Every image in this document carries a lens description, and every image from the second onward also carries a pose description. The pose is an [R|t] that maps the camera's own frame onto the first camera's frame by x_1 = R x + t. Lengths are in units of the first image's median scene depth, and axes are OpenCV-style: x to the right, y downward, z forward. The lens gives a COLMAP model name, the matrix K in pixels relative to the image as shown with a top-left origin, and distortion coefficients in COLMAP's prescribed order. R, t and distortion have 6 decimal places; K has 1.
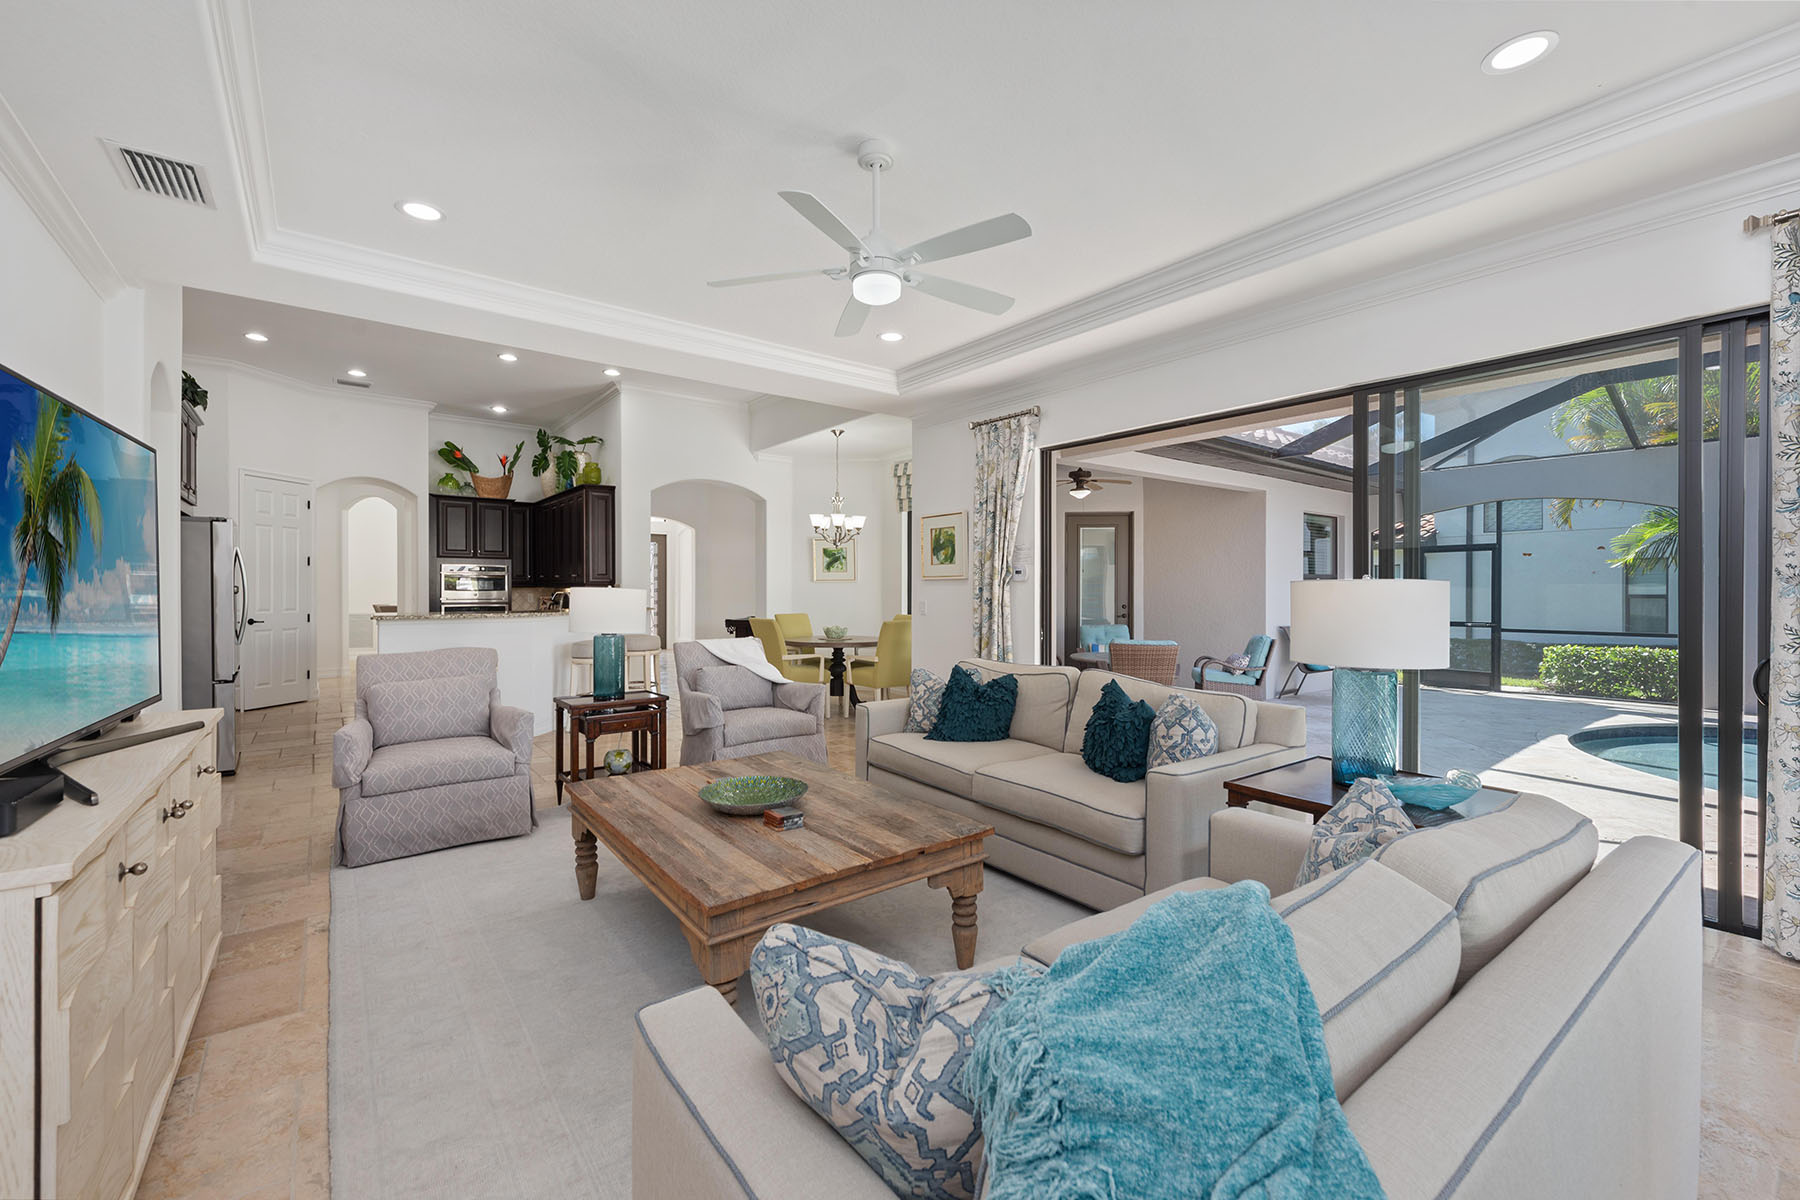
lens RADIAL K [[728.0, 0, 898.7], [0, 728.0, 586.2], [0, 0, 1]] dist [0.003473, 0.000279]
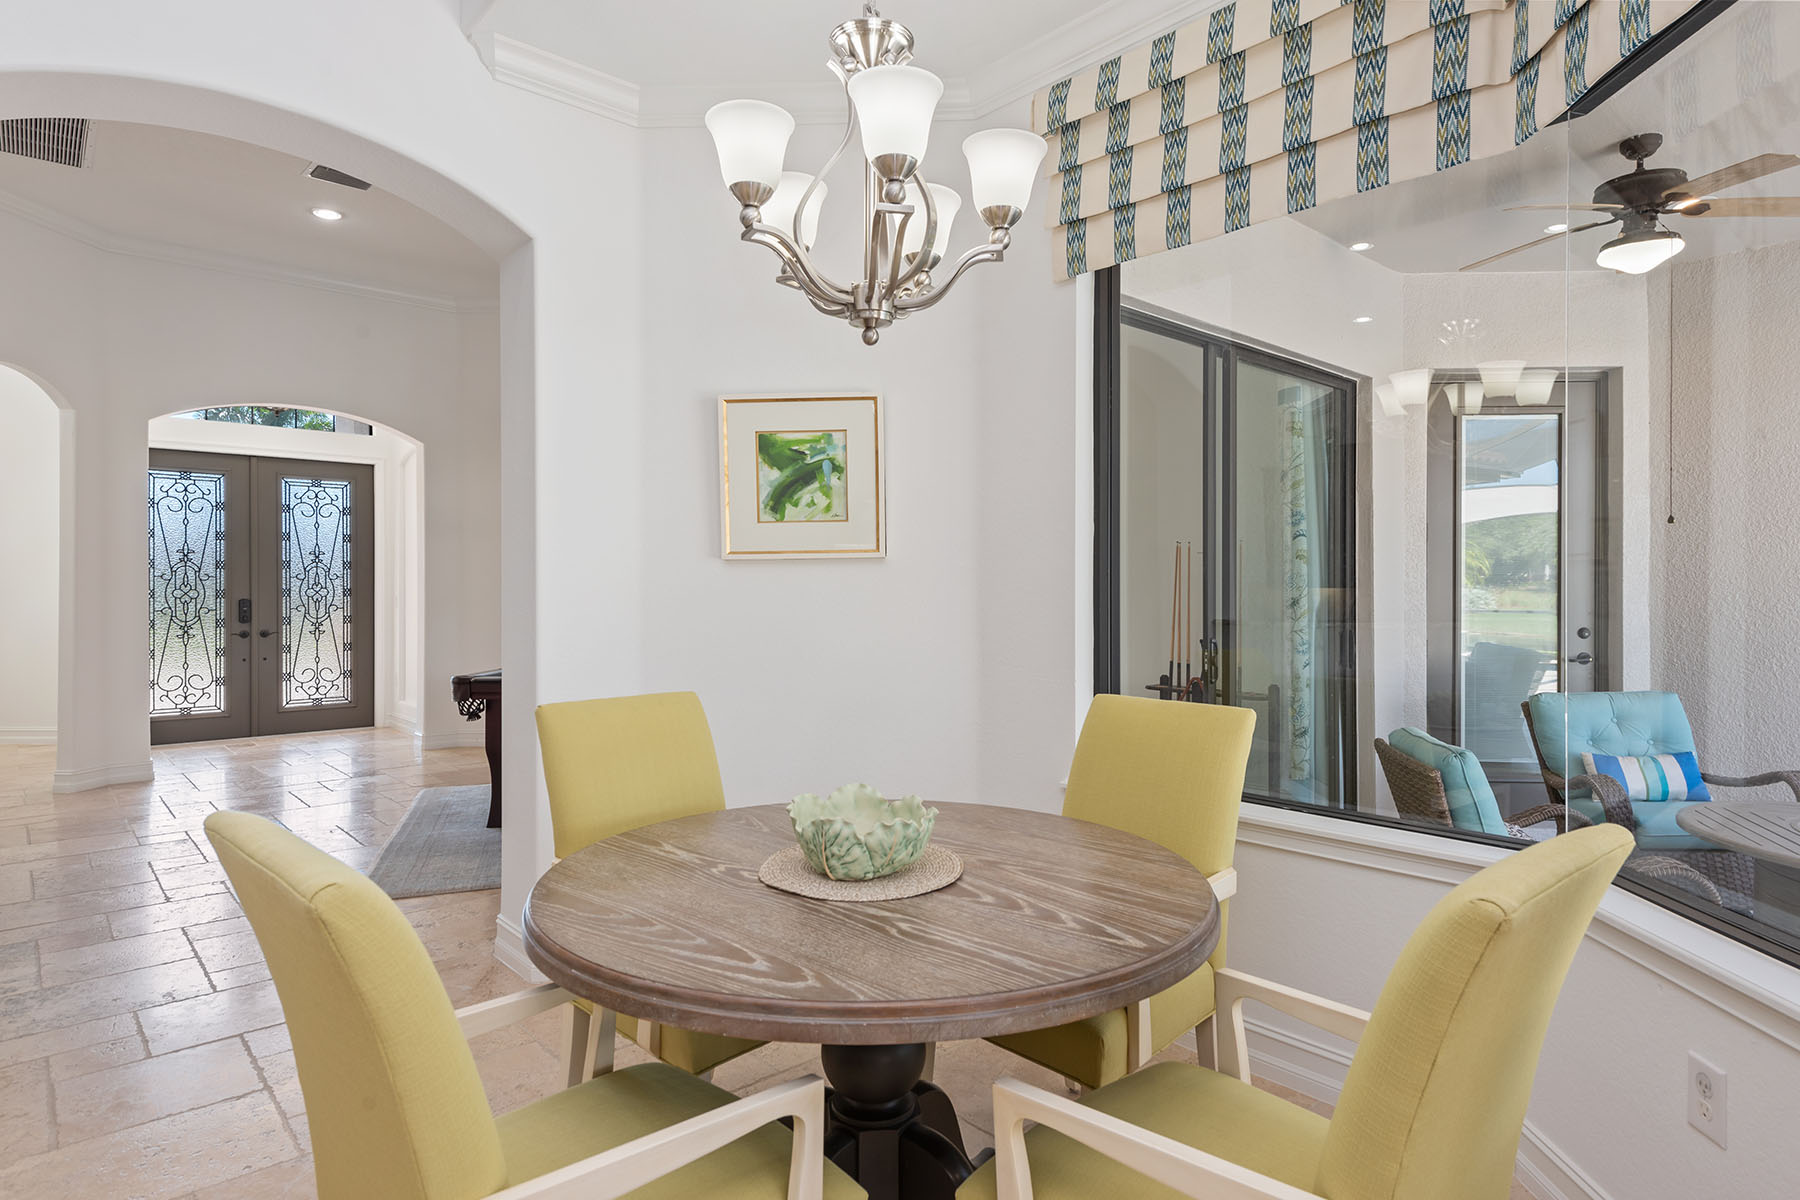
lens RADIAL K [[979.9, 0, 897.3], [0, 979.9, 582.9], [0, 0, 1]] dist [-0.002238, -0.000246]
pose [[0.997517, -0.007439, 0.070030, -0.078442], [0.007197, 0.999967, 0.003710, 0.001418], [-0.070055, -0.003197, 0.997538, 0.642479]]
